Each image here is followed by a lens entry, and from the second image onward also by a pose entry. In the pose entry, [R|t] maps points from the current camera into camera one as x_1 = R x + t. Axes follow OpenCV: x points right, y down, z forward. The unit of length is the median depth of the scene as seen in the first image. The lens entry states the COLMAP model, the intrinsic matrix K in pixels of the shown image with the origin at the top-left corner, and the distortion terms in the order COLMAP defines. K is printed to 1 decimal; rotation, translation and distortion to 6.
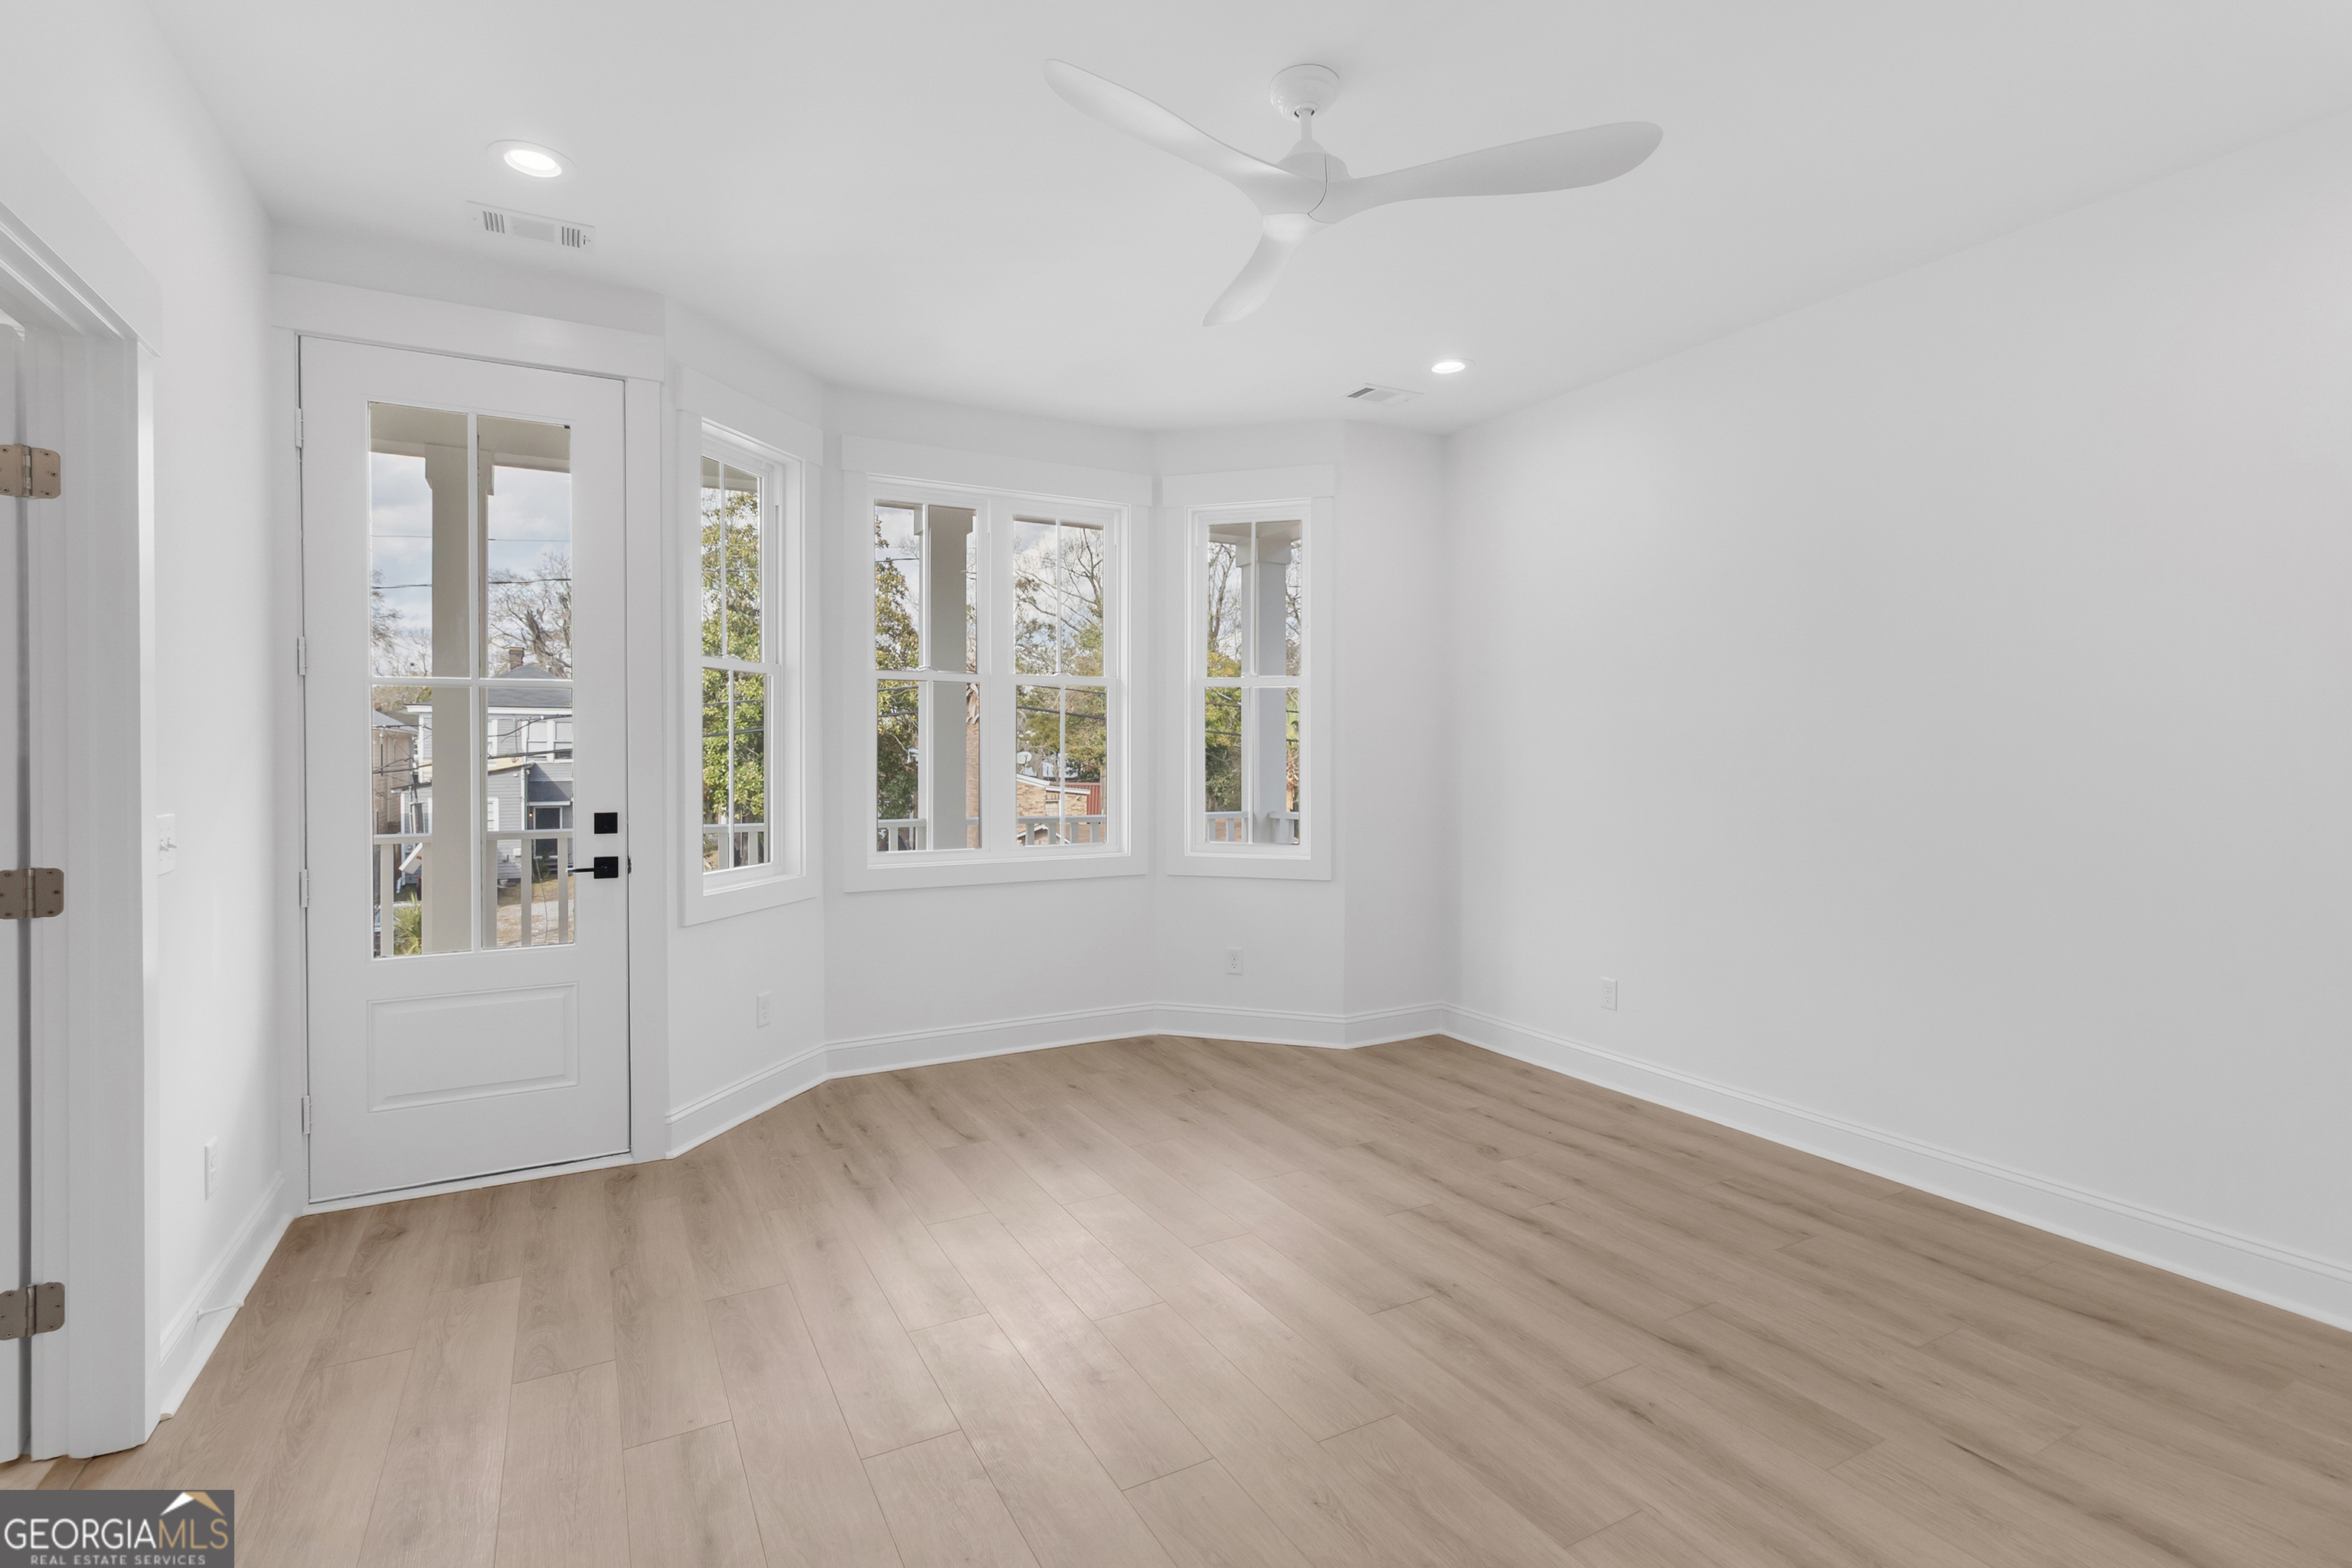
lens RADIAL K [[1100.1, 0, 1166.7], [0, 1100.1, 763.7], [0, 0, 1]] dist [0.000443, 0.000265]
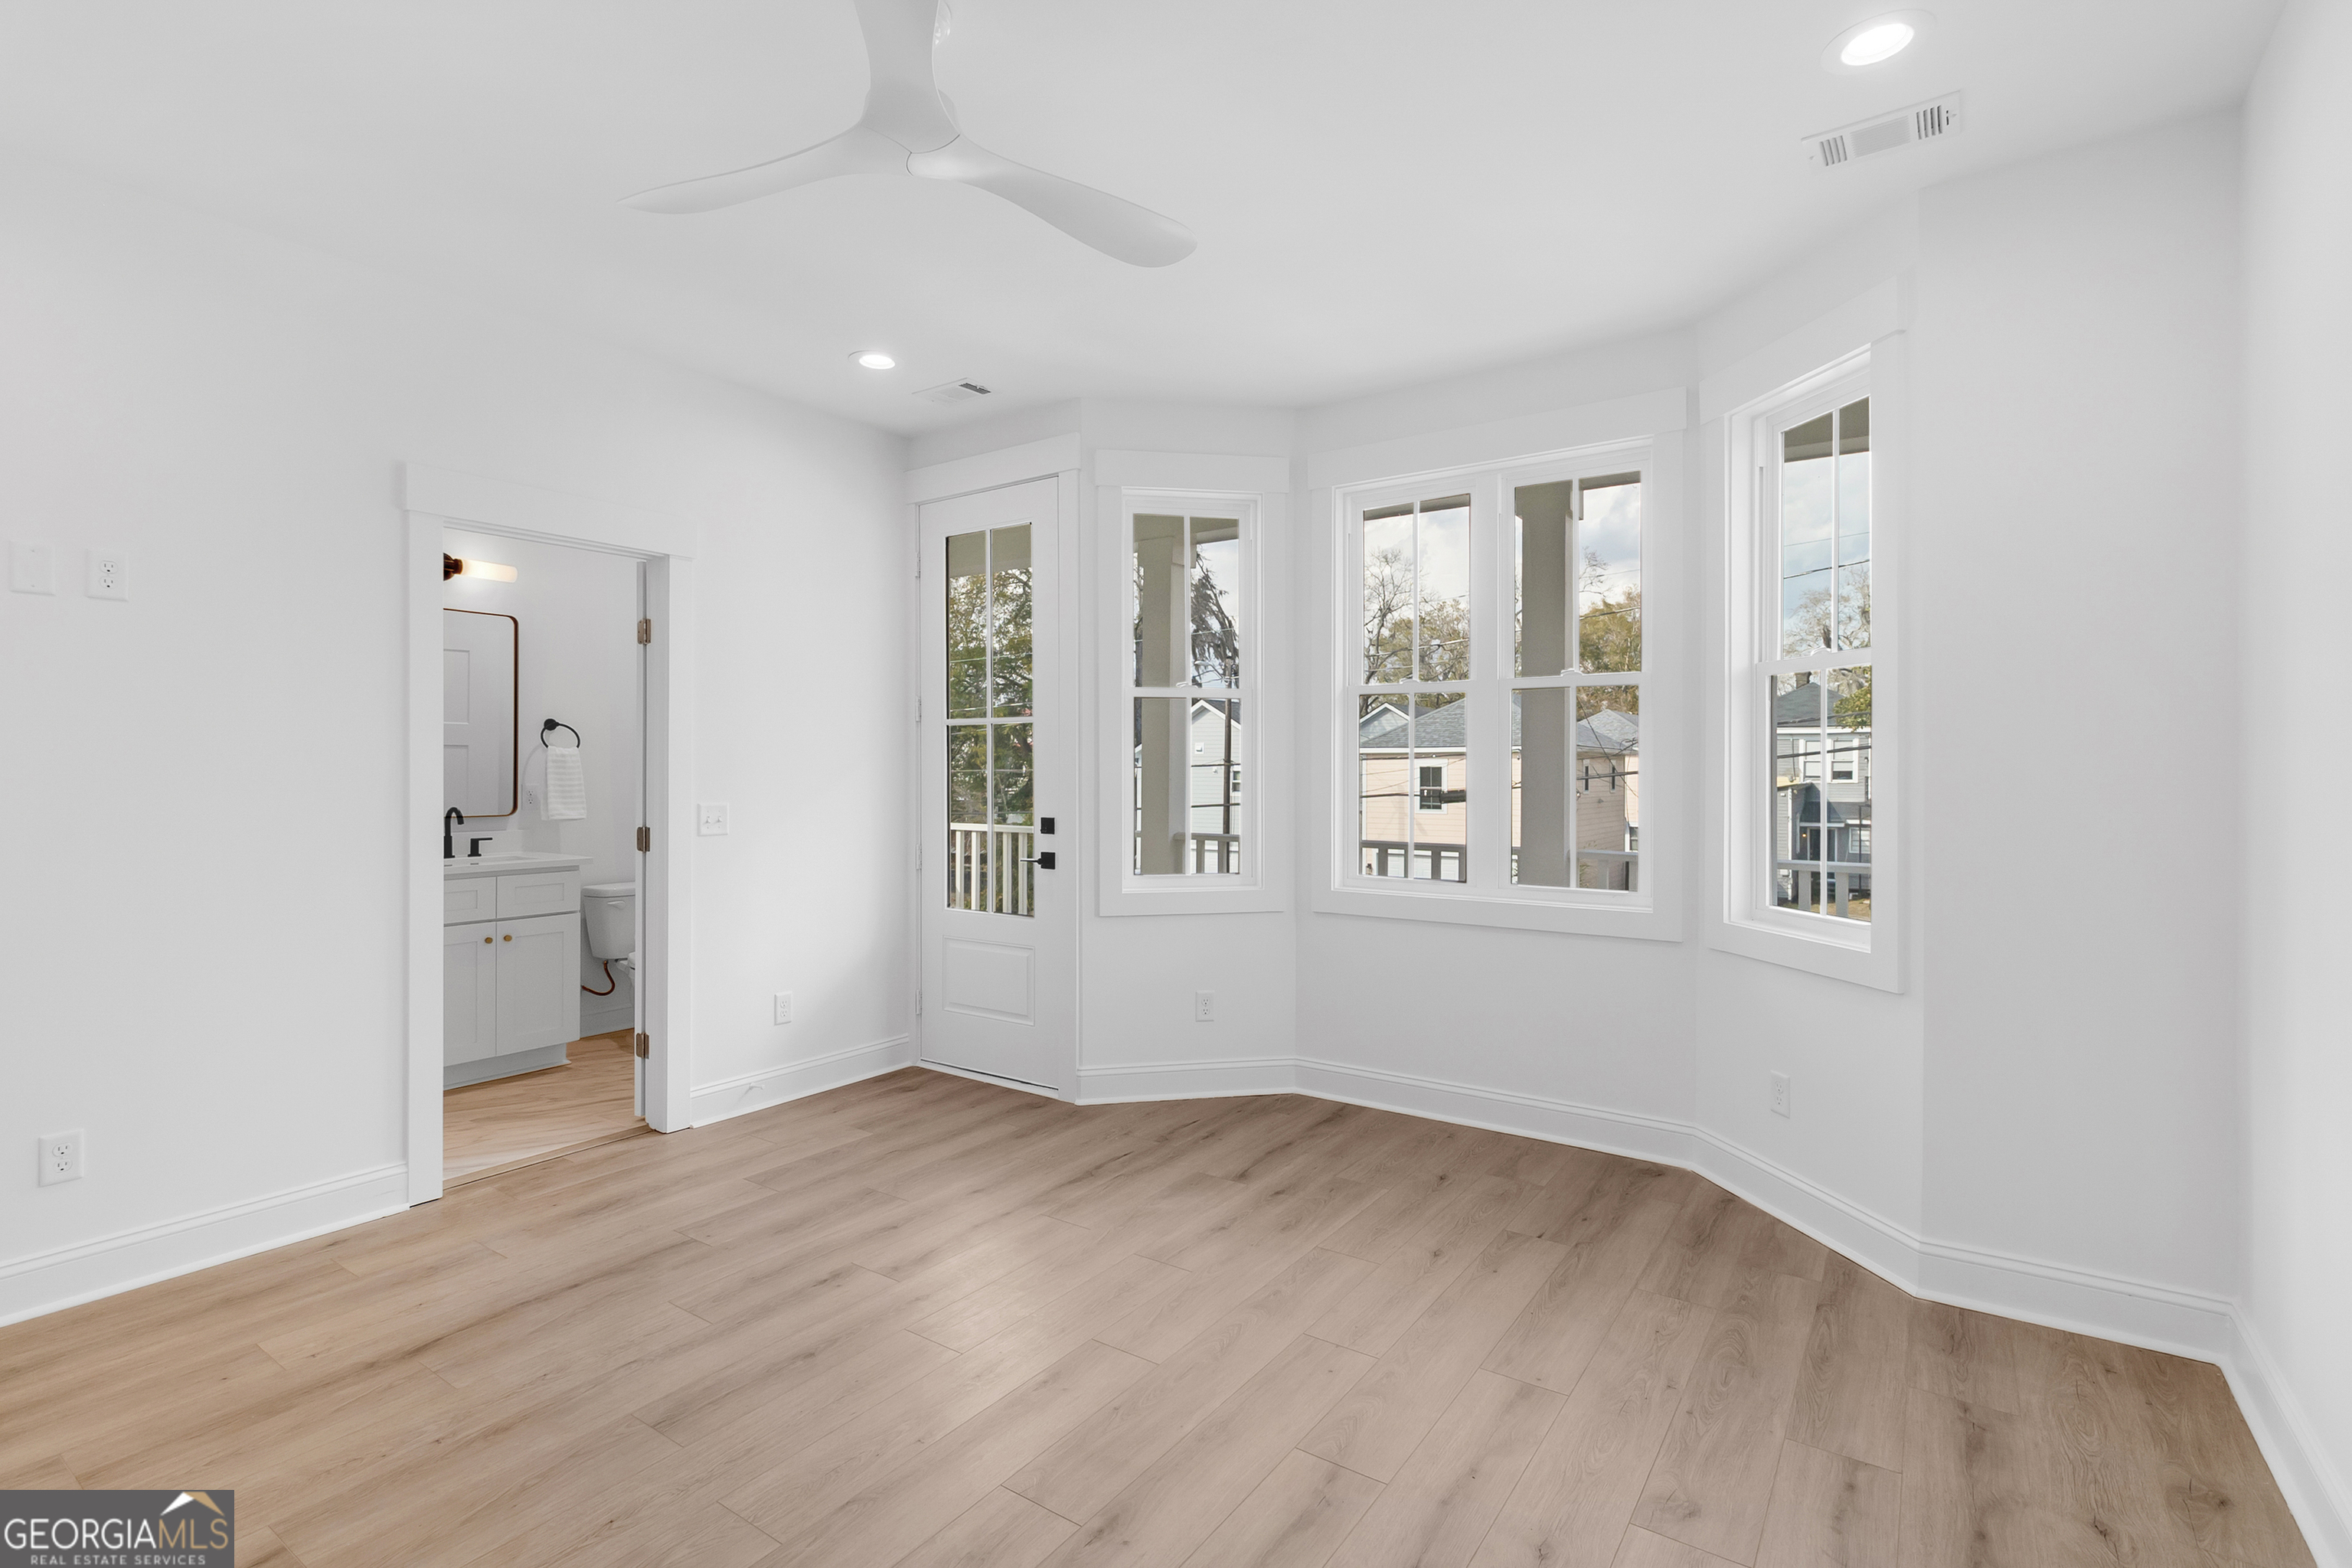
lens RADIAL K [[1100.1, 0, 1165.9], [0, 1100.1, 771.5], [0, 0, 1]] dist [0.000443, 0.000265]
pose [[0.445258, 0.002304, -0.895400, 0.620253], [-0.012506, 0.999915, -0.003646, -0.005481], [0.895315, 0.012821, 0.445249, 0.493969]]
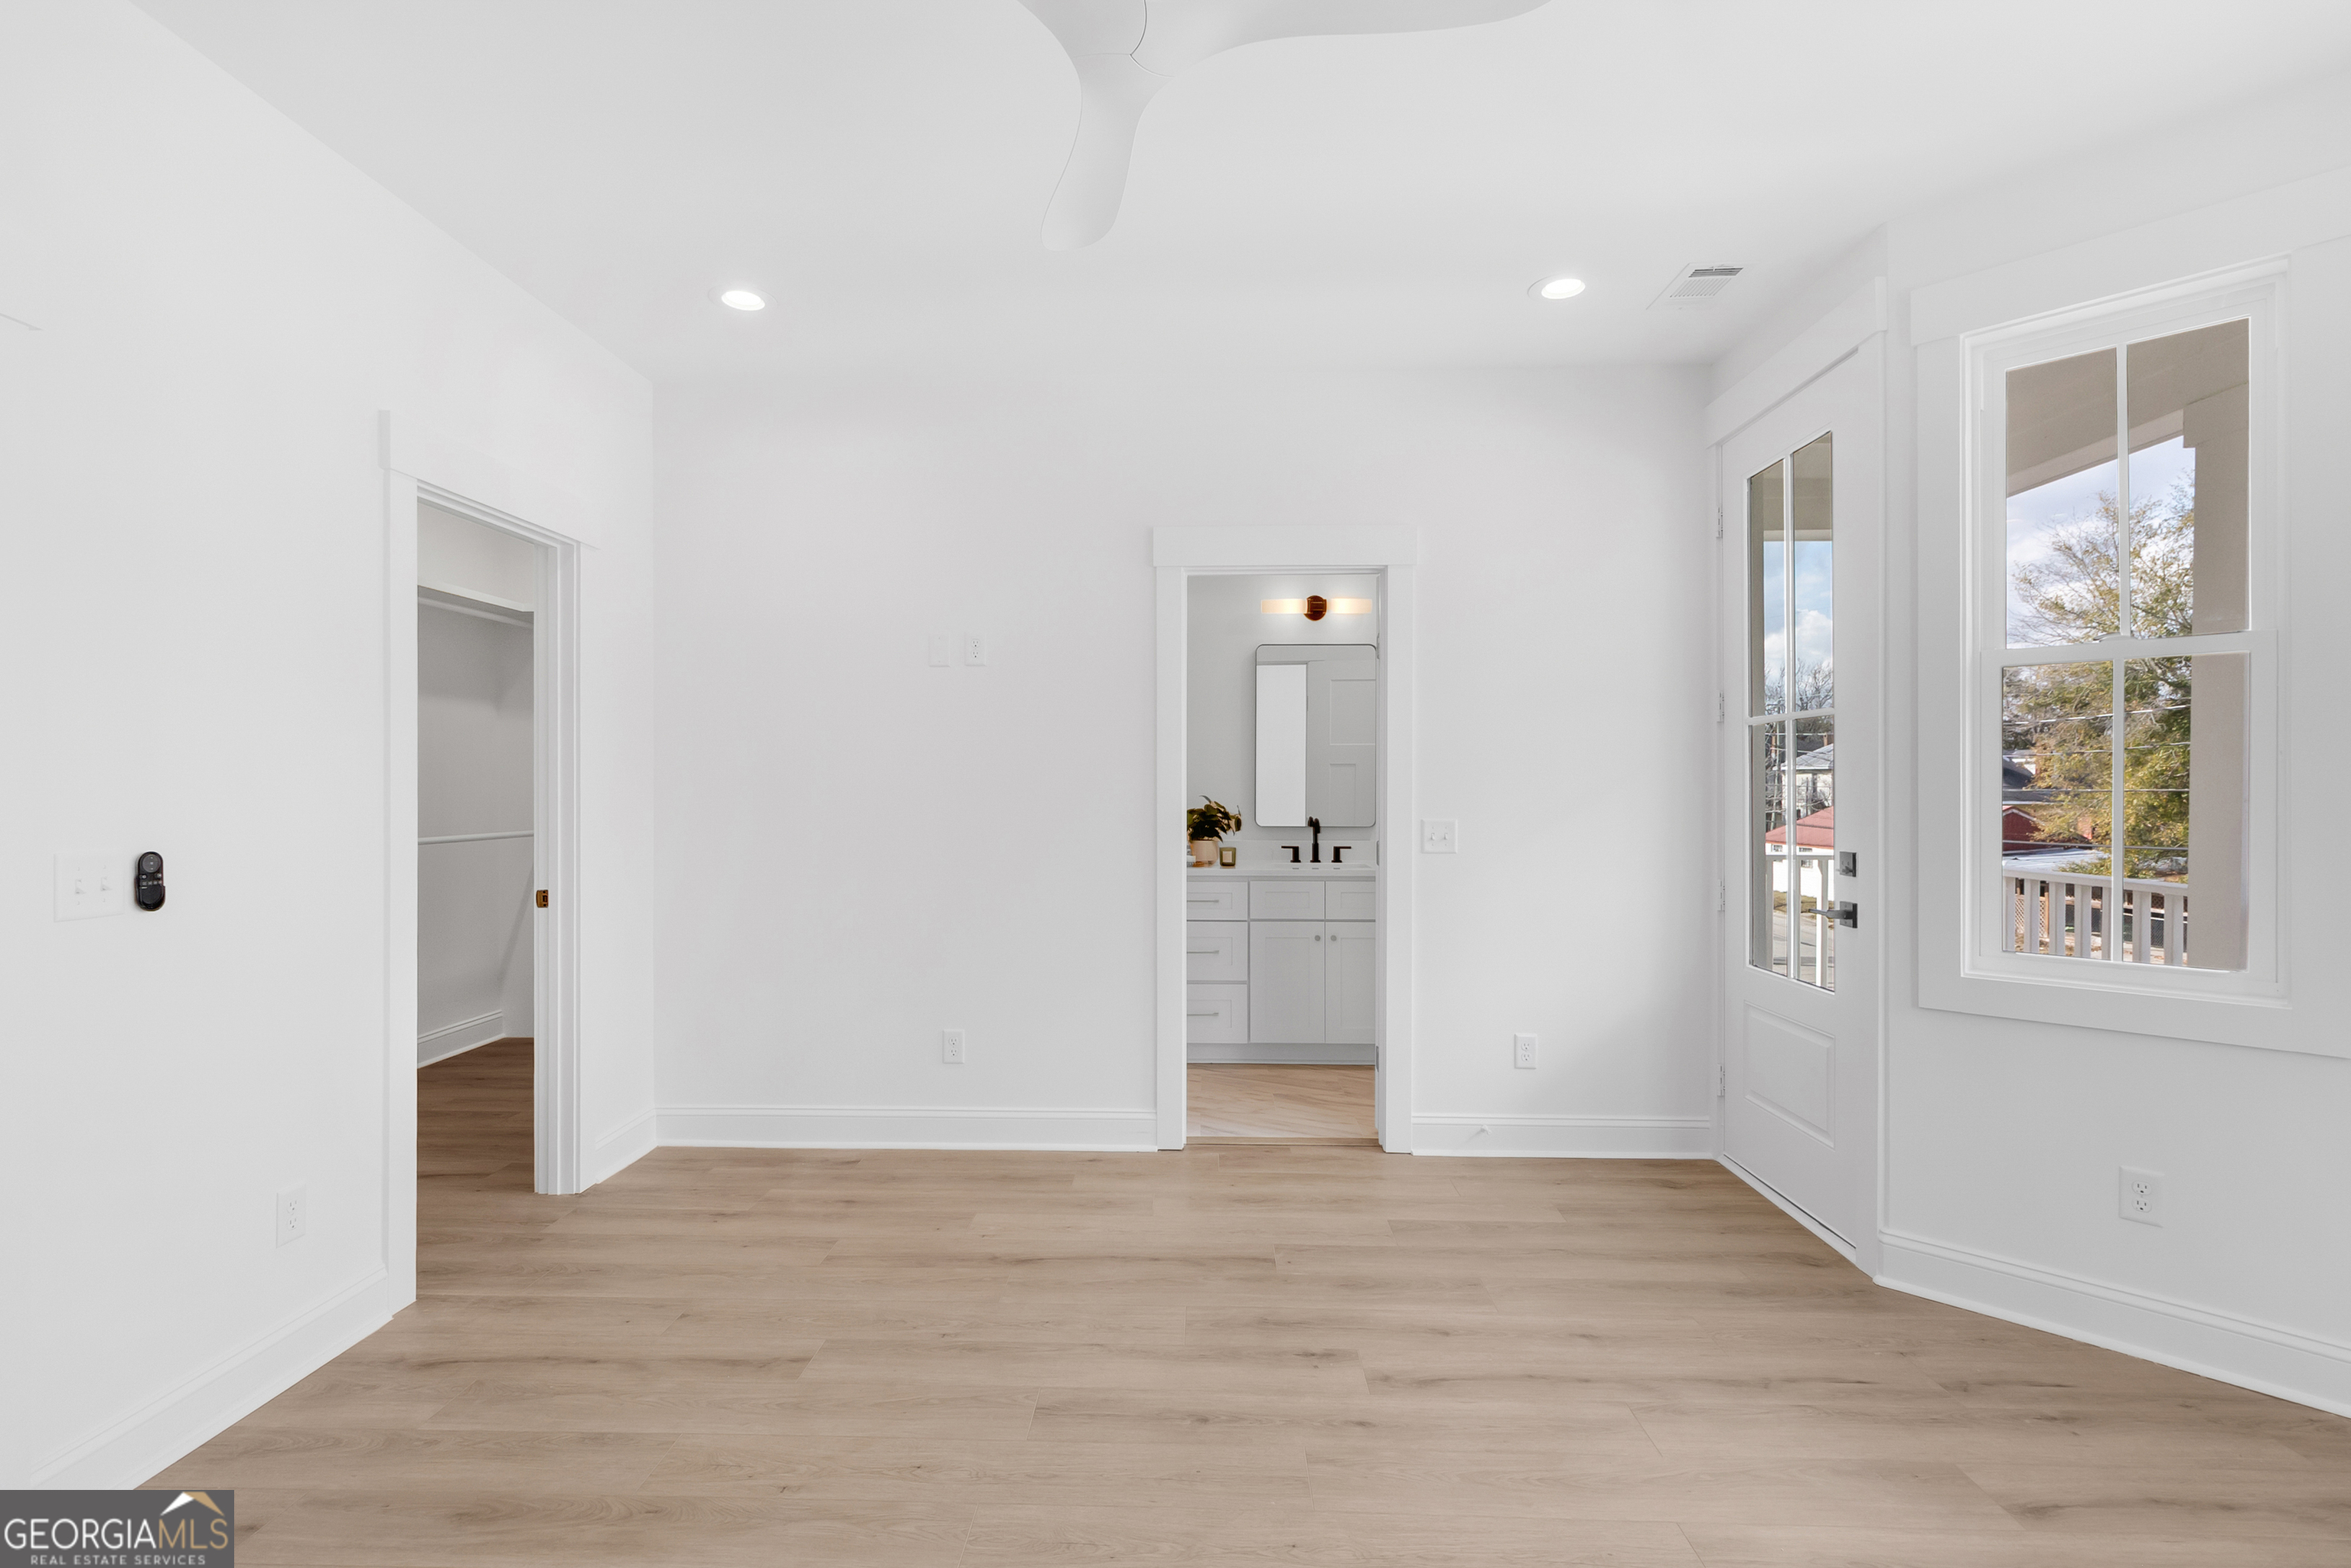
lens RADIAL K [[1099.6, 0, 1162.5], [0, 1099.6, 793.7], [0, 0, 1]] dist [0.000443, 0.000265]
pose [[-0.508396, 0.005413, -0.861106, 0.470807], [-0.010659, 0.999864, 0.012578, -0.006802], [0.861057, 0.015573, -0.508269, 0.869201]]
